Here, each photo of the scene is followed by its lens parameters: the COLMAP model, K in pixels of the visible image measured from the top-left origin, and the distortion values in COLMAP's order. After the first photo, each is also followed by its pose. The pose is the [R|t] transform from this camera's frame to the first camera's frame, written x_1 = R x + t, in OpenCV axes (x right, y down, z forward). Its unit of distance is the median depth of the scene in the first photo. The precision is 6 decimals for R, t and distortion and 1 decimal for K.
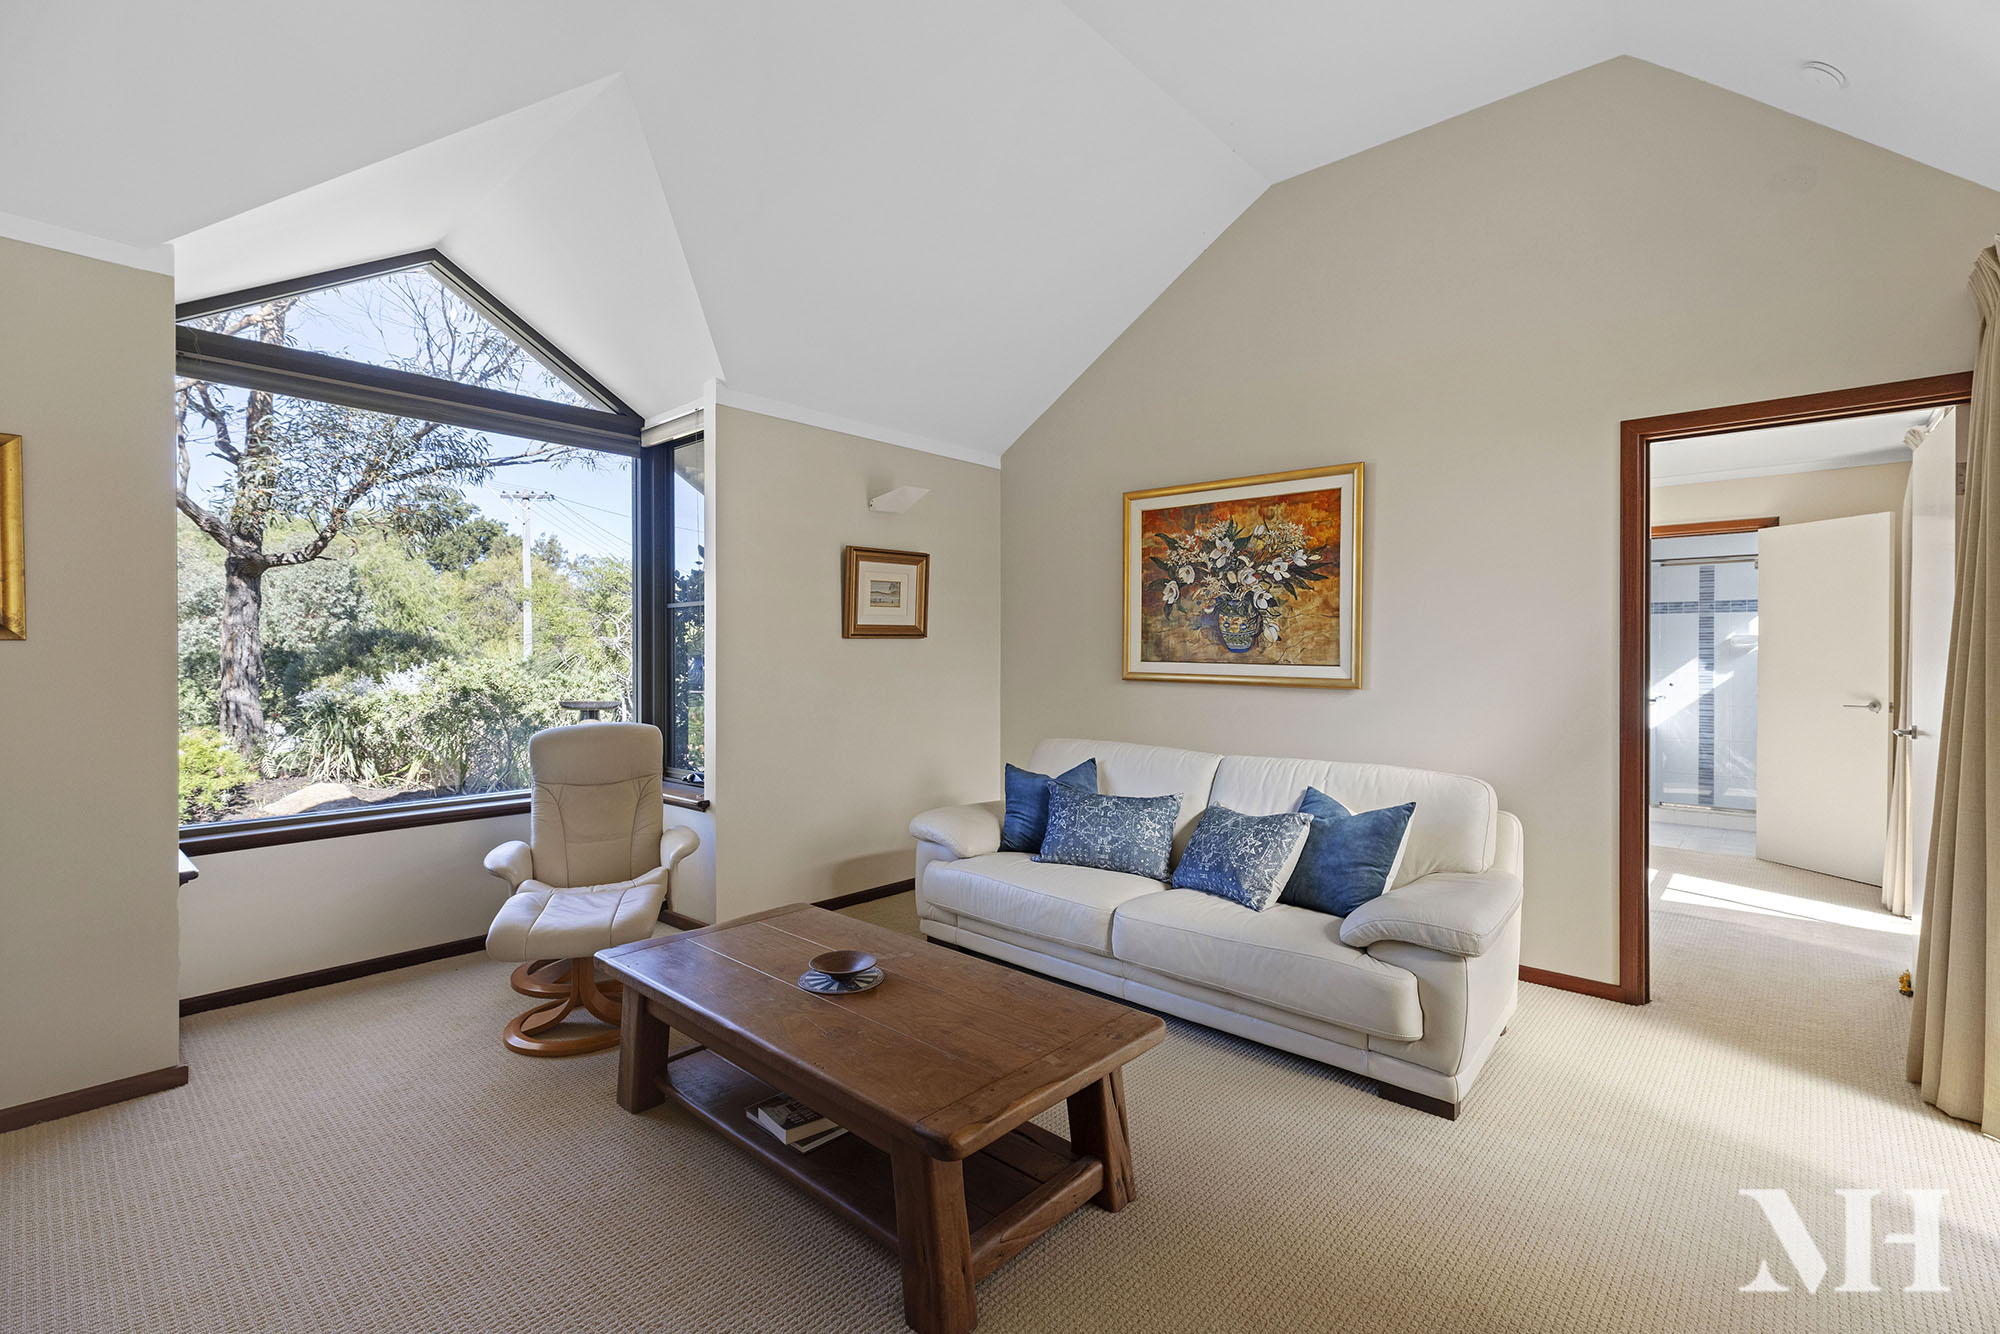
lens RADIAL K [[866.5, 0, 1000.0], [0, 866.5, 667.0], [0, 0, 1]] dist [-0.000105, 0.000019]
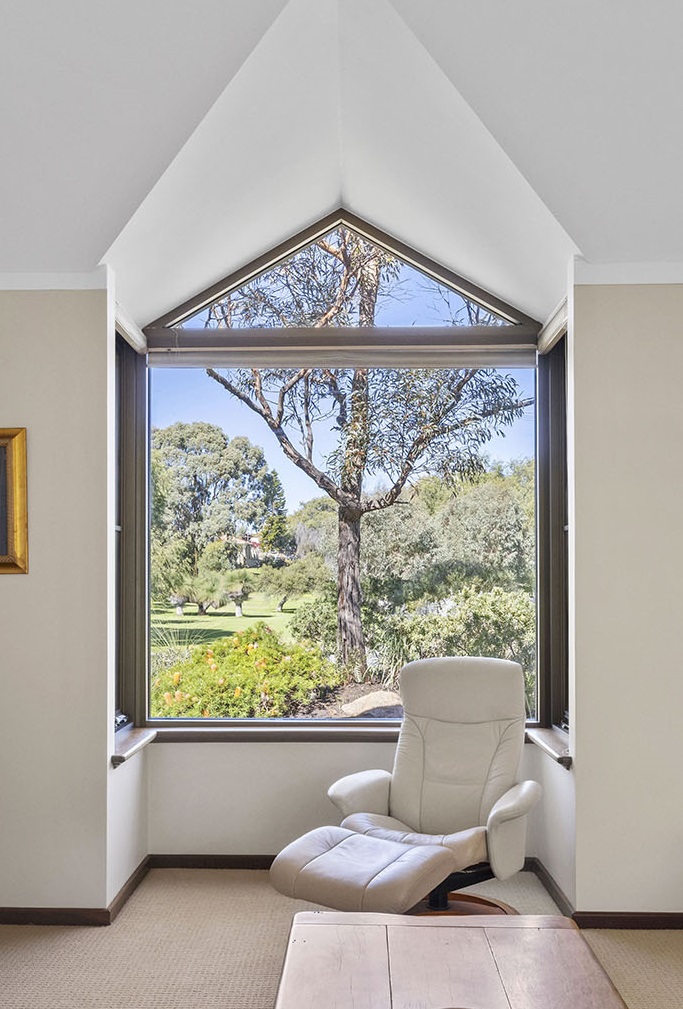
lens RADIAL K [[884.4, 0, 340.9], [0, 884.4, 575.1], [0, 0, 1]] dist [0.056198, -0.001642]
pose [[0.646079, -0.006139, -0.763246, 0.109136], [-0.011060, 0.999787, -0.017403, -0.003377], [0.763191, 0.019685, 0.645874, 0.164101]]
